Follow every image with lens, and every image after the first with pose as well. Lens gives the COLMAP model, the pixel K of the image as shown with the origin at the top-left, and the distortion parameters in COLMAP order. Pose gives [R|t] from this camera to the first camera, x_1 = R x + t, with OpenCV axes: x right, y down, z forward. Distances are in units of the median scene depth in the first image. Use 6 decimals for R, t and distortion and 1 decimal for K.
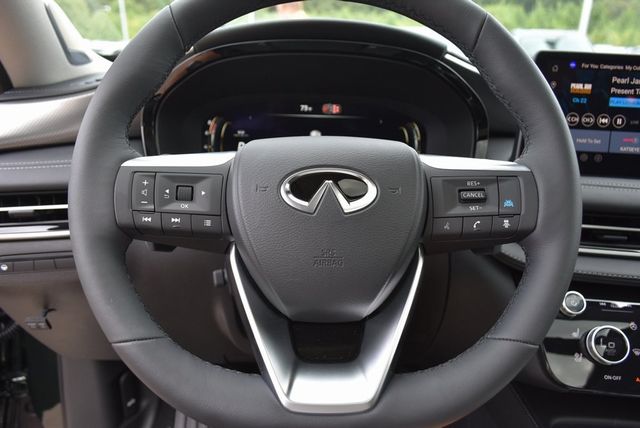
lens RADIAL K [[493.3, 0, 320.0], [0, 493.3, 214.0], [0, 0, 1]] dist [-0.014604, -0.001376]
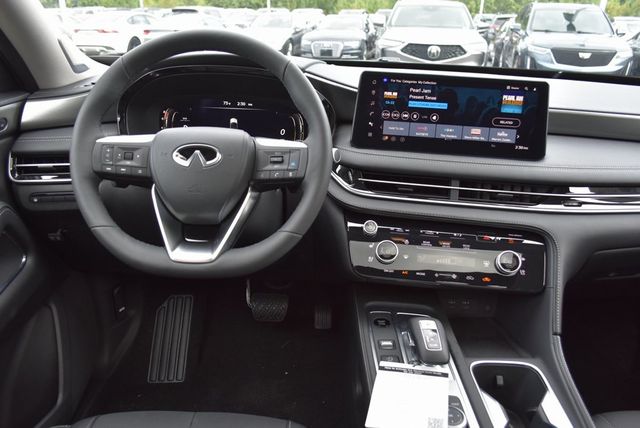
lens RADIAL K [[495.9, 0, 320.0], [0, 495.9, 214.0], [0, 0, 1]] dist [-0.011753, -0.003728]
pose [[0.999230, 0.020970, -0.033163, 0.381439], [-0.019034, 0.998155, 0.057652, 0.041001], [0.034311, -0.056977, 0.997786, -0.650557]]
